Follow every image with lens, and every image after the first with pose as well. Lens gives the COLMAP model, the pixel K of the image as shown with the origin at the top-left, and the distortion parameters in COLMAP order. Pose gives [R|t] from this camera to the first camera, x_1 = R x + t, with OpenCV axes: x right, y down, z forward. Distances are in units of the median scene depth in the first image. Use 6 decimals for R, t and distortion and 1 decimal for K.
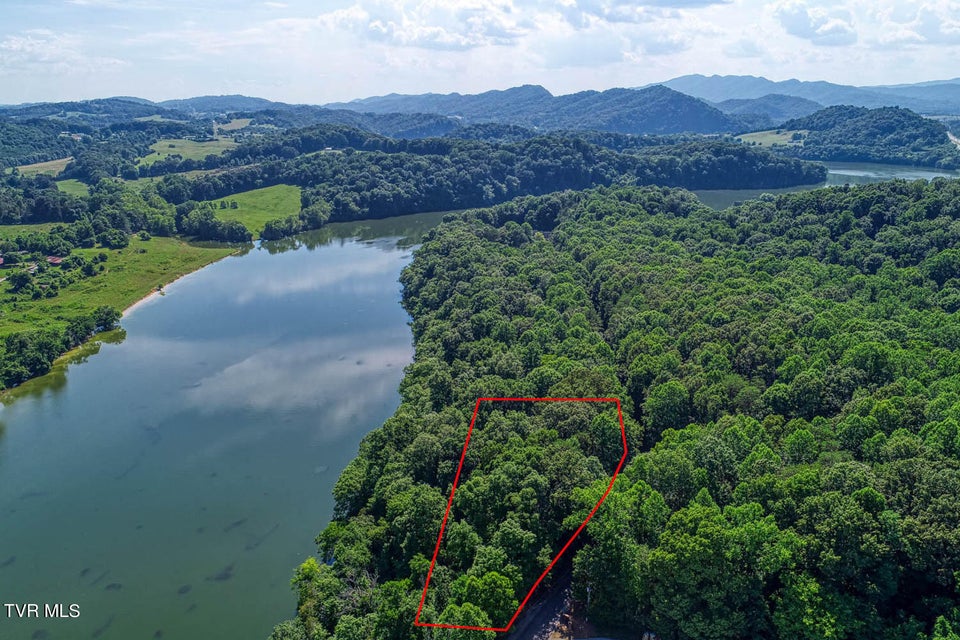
lens RADIAL K [[633.5, 0, 496.1], [0, 633.5, 317.7], [0, 0, 1]] dist [-0.001111, -0.002854]
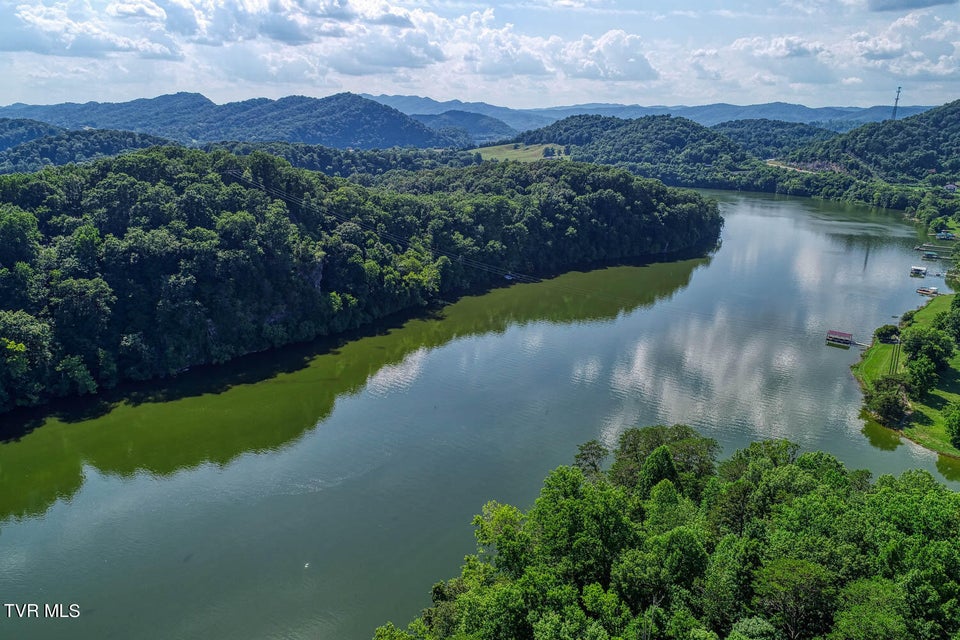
lens RADIAL K [[633.5, 0, 496.1], [0, 633.5, 317.7], [0, 0, 1]] dist [-0.001111, -0.002854]
pose [[0.886990, -0.116757, 0.446785, 0.052531], [0.127191, 0.991856, 0.006690, -0.123973], [-0.443928, 0.050892, 0.894616, 0.436165]]
